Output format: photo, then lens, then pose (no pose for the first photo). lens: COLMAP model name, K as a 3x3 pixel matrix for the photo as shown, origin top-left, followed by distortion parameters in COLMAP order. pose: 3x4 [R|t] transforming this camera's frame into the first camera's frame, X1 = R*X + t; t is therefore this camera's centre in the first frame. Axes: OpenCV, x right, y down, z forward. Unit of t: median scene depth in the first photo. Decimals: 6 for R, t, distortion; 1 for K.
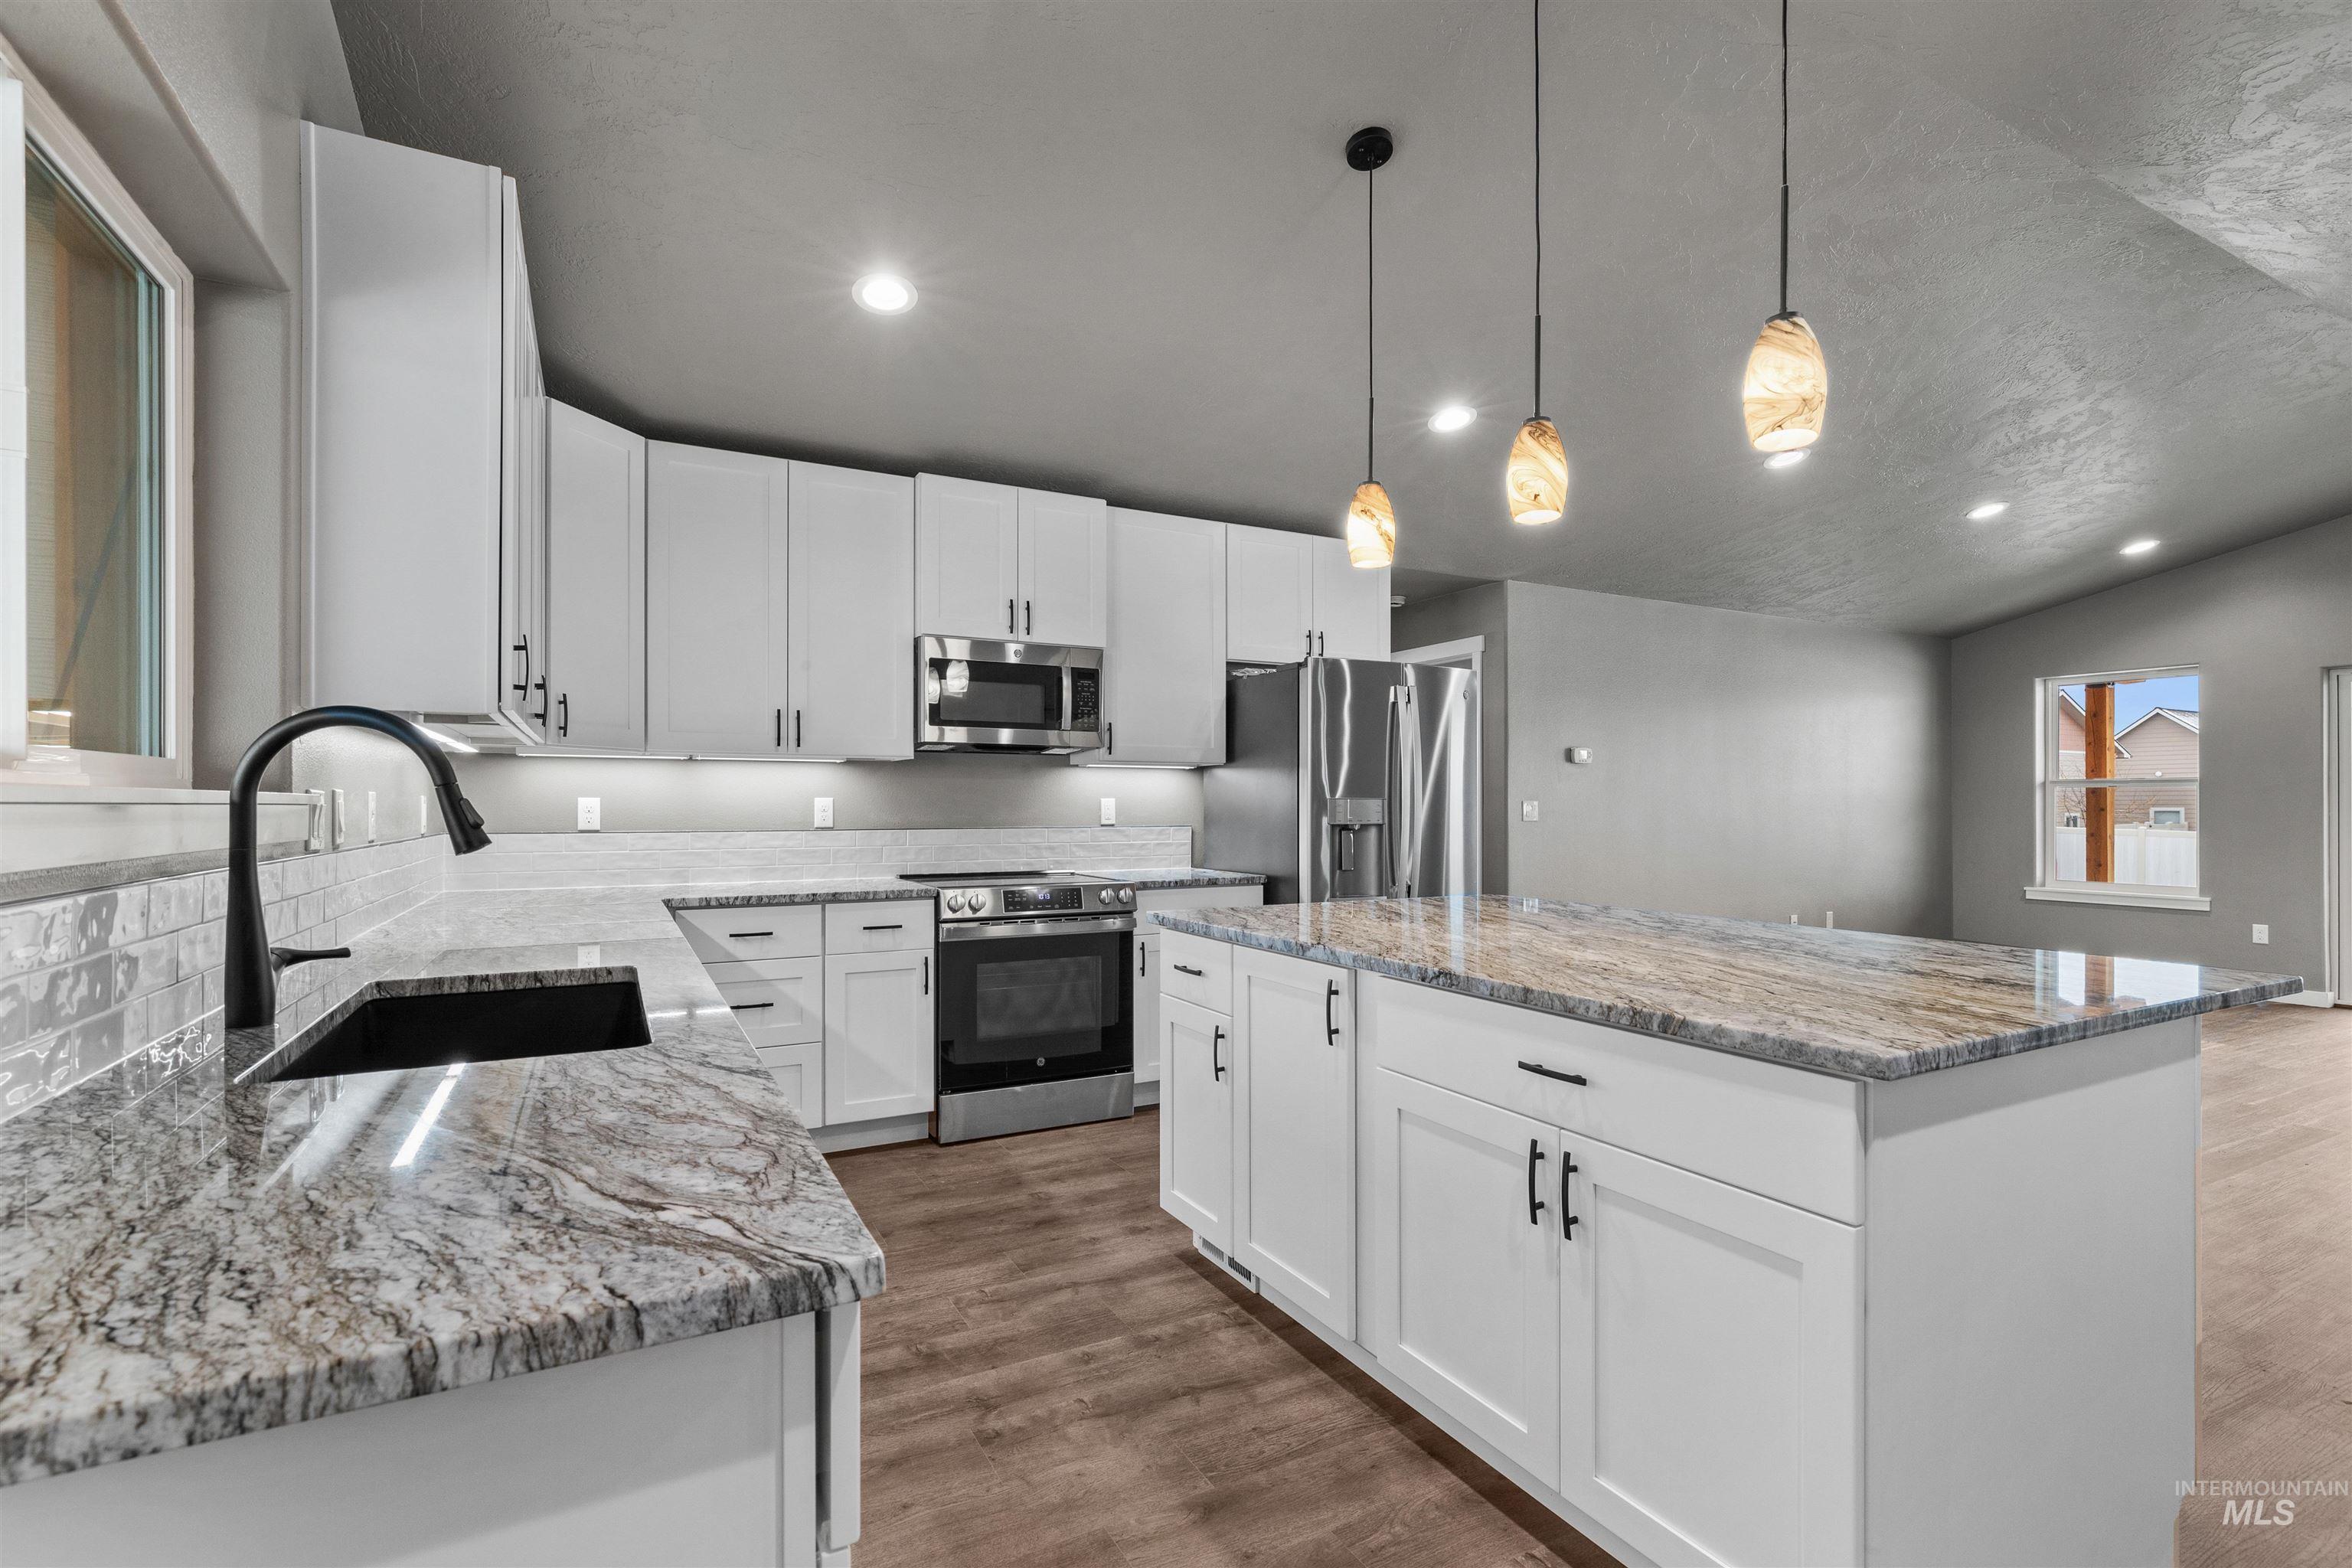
lens RADIAL K [[1086.9, 0, 1176.3], [0, 1086.9, 803.3], [0, 0, 1]] dist [-0.000154, 0.000188]
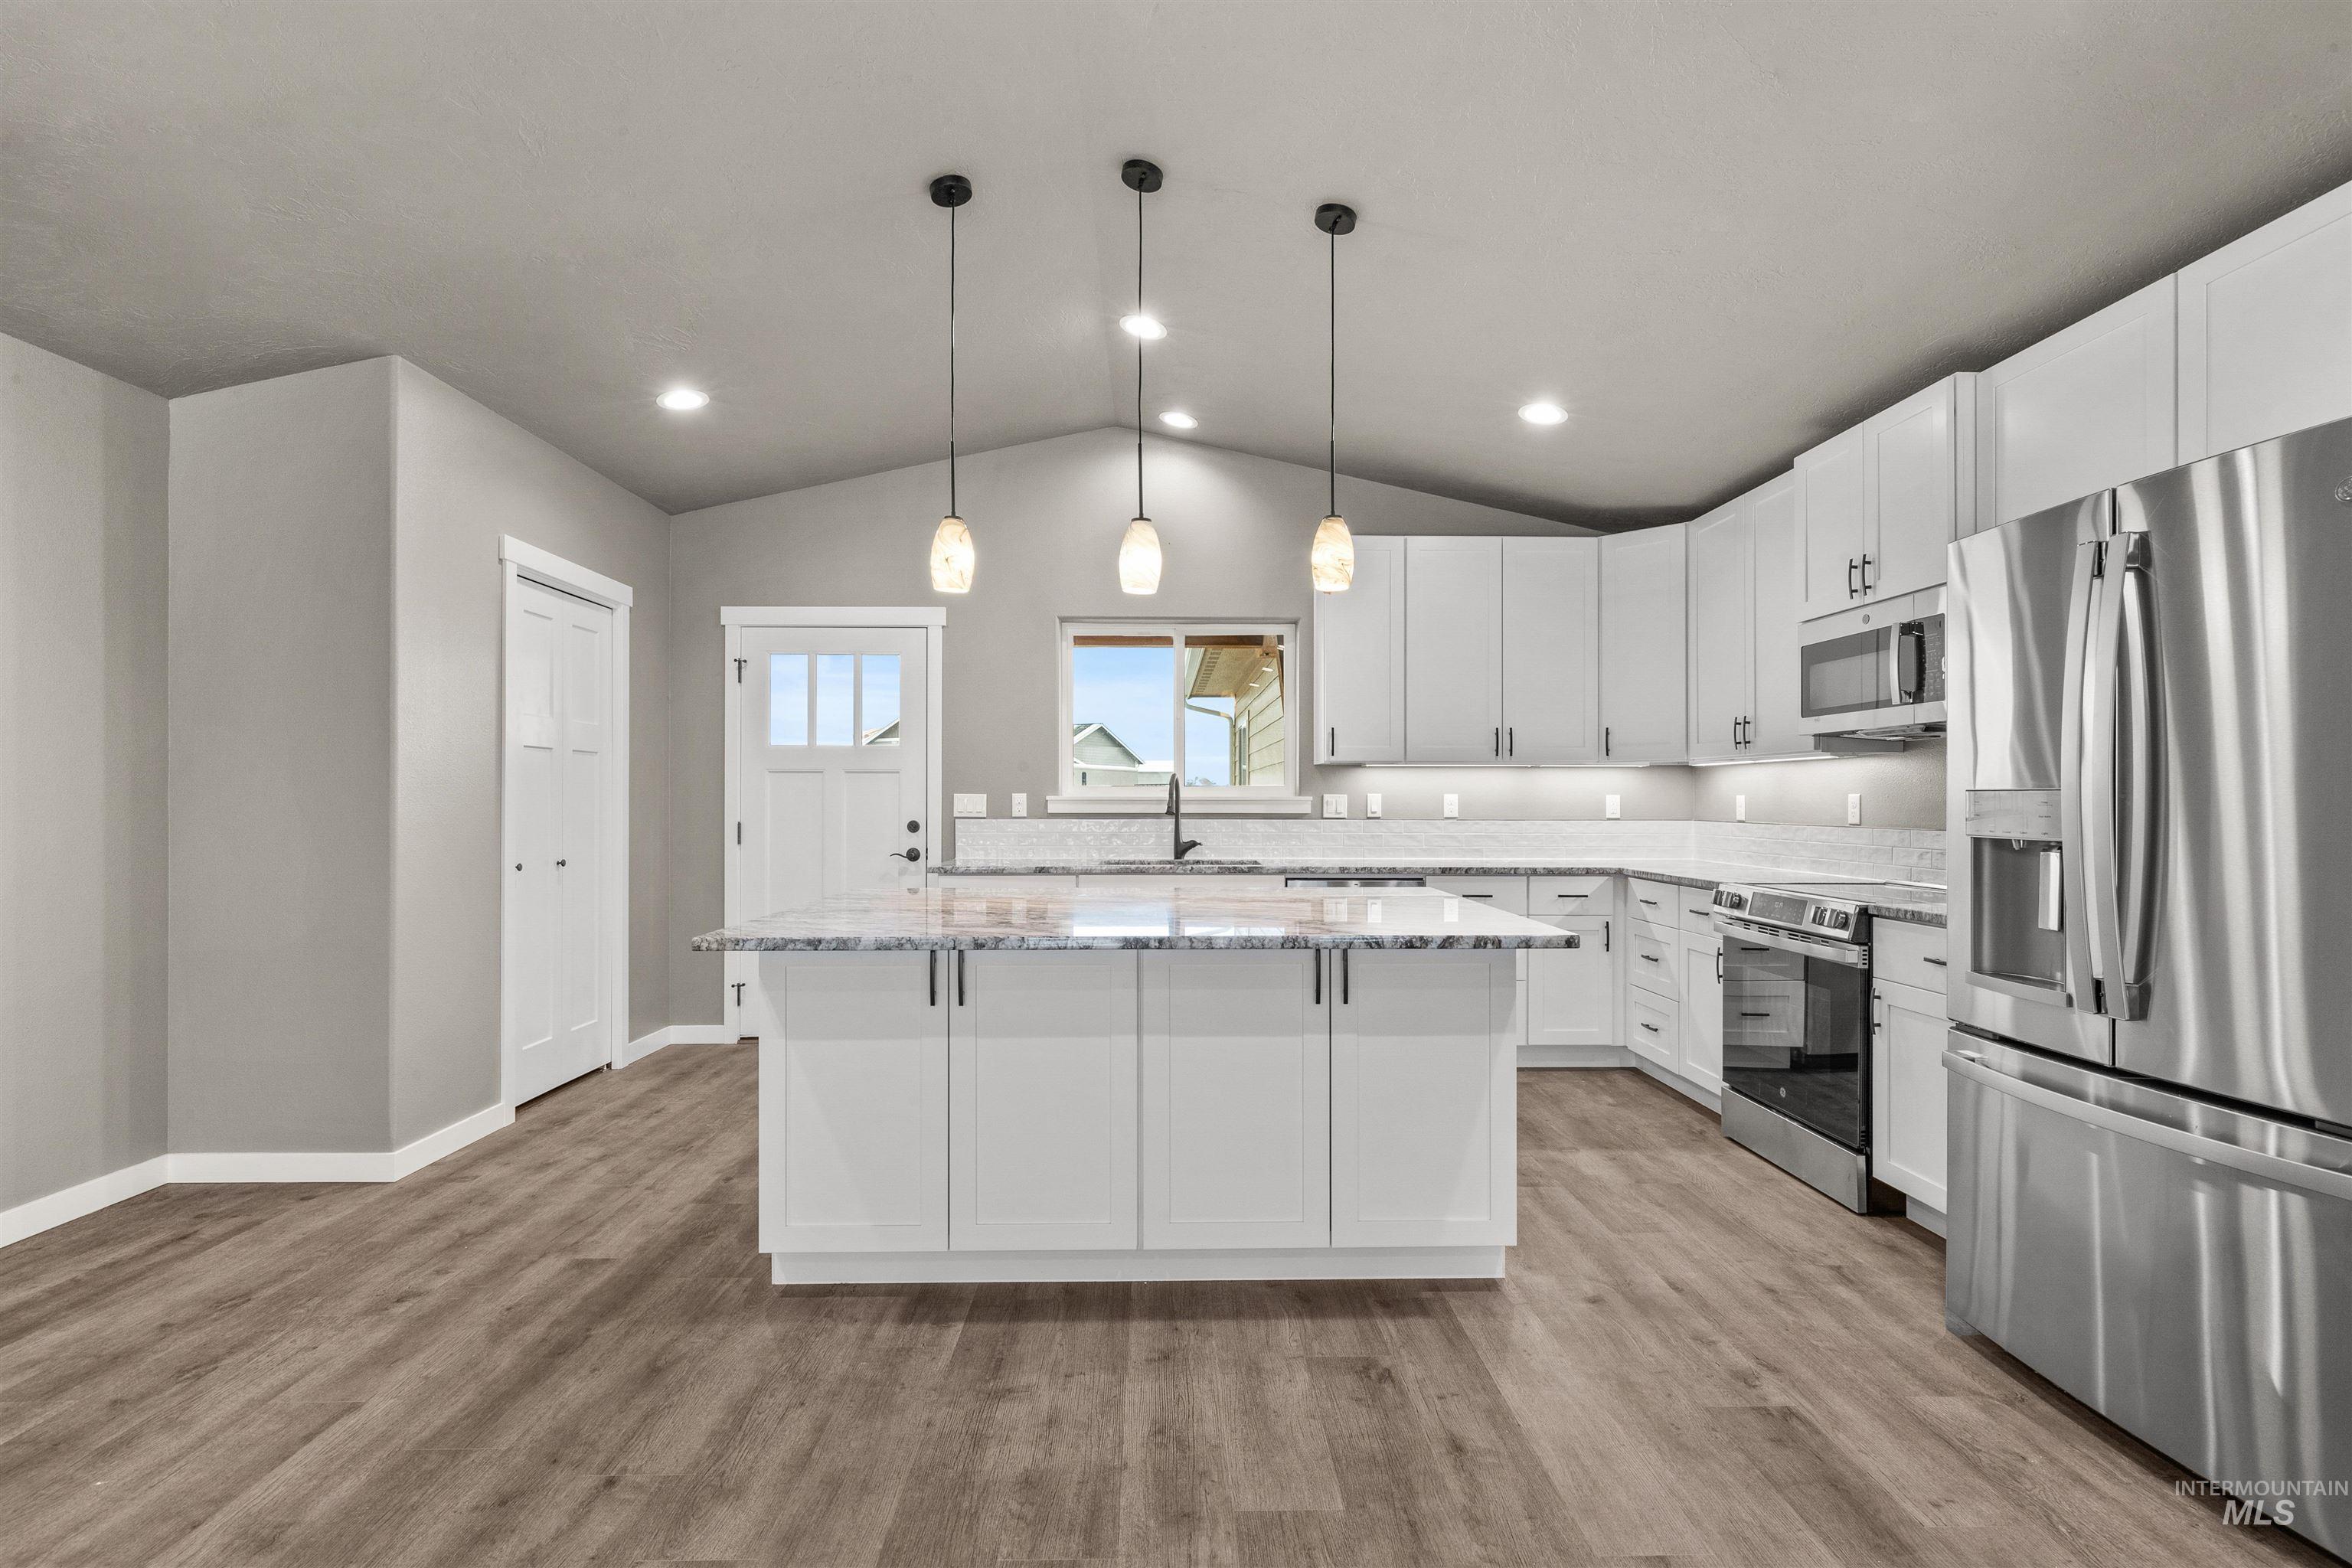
lens RADIAL K [[1074.0, 0, 1177.6], [0, 1074.0, 795.1], [0, 0, 1]] dist [-0.002029, 0.000927]
pose [[-0.458634, -0.004239, -0.888615, 0.800937], [0.001417, 0.999984, -0.005502, 0.000497], [0.888624, -0.003783, -0.458621, 0.879610]]
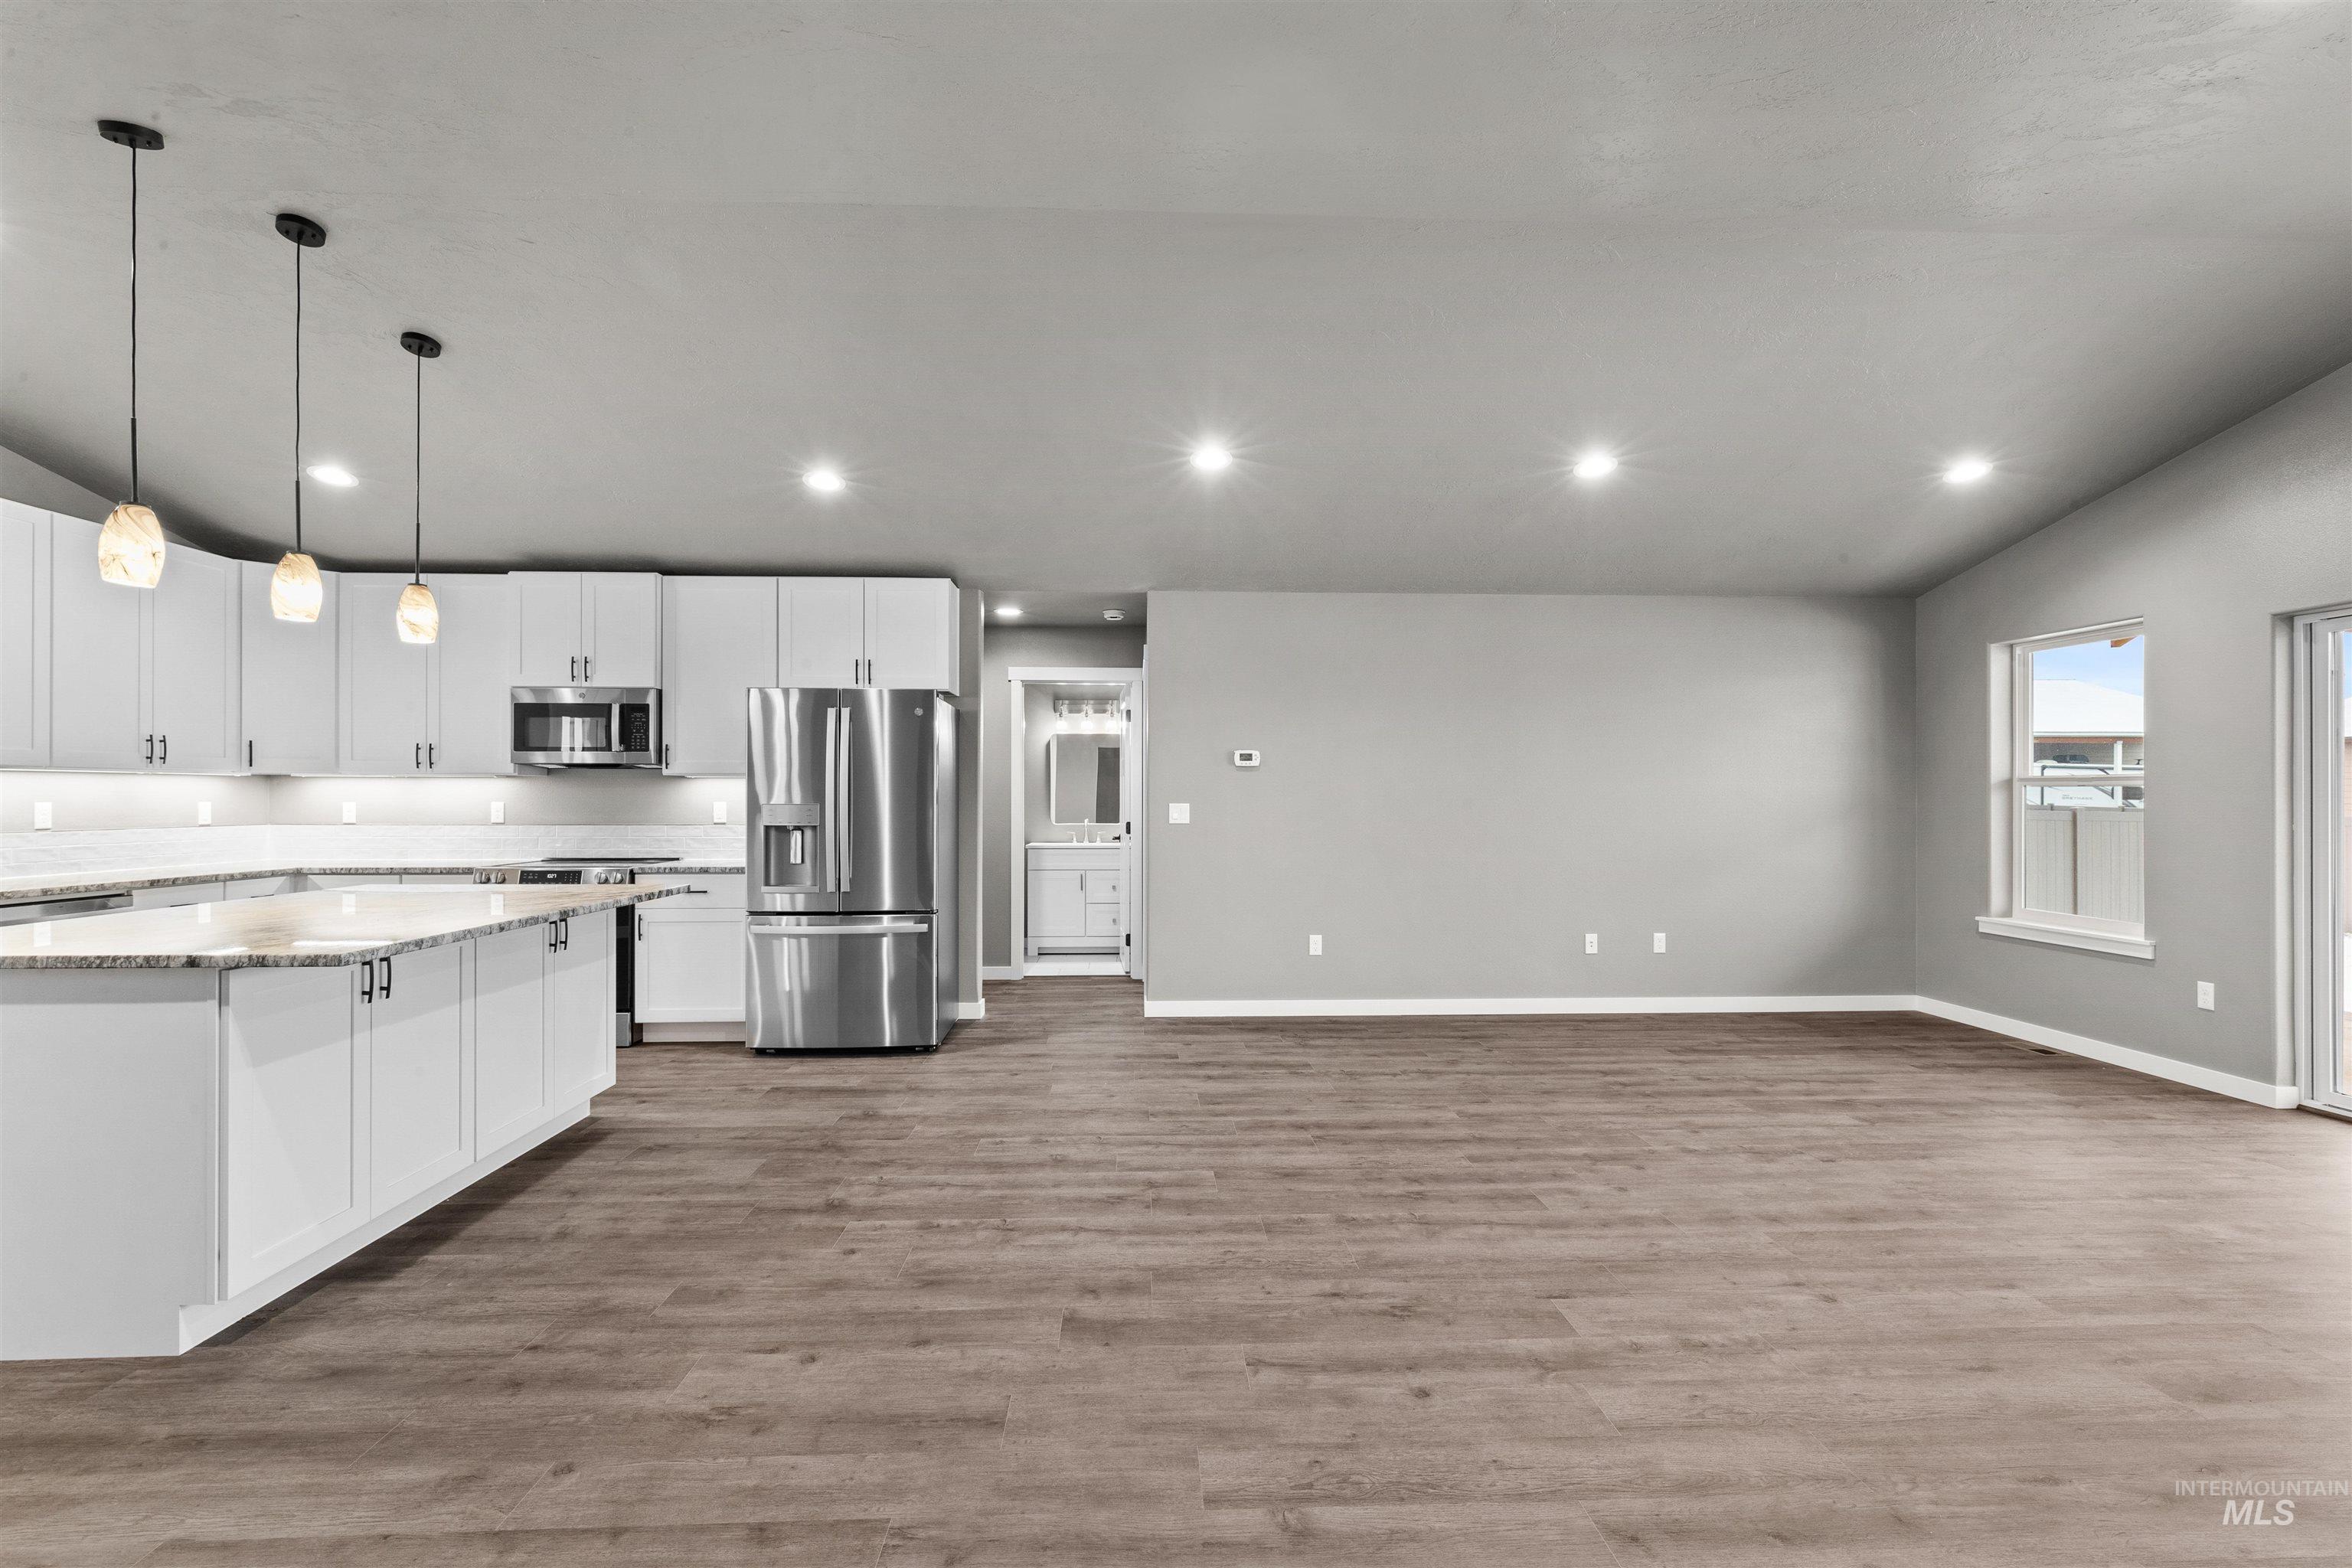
lens RADIAL K [[1074.0, 0, 1177.6], [0, 1074.0, 795.1], [0, 0, 1]] dist [-0.002029, 0.000927]
pose [[0.897770, 0.000270, -0.440463, 1.069747], [-0.000094, 1.000000, 0.000423, -0.014914], [0.440464, -0.000339, 0.897770, 0.125247]]
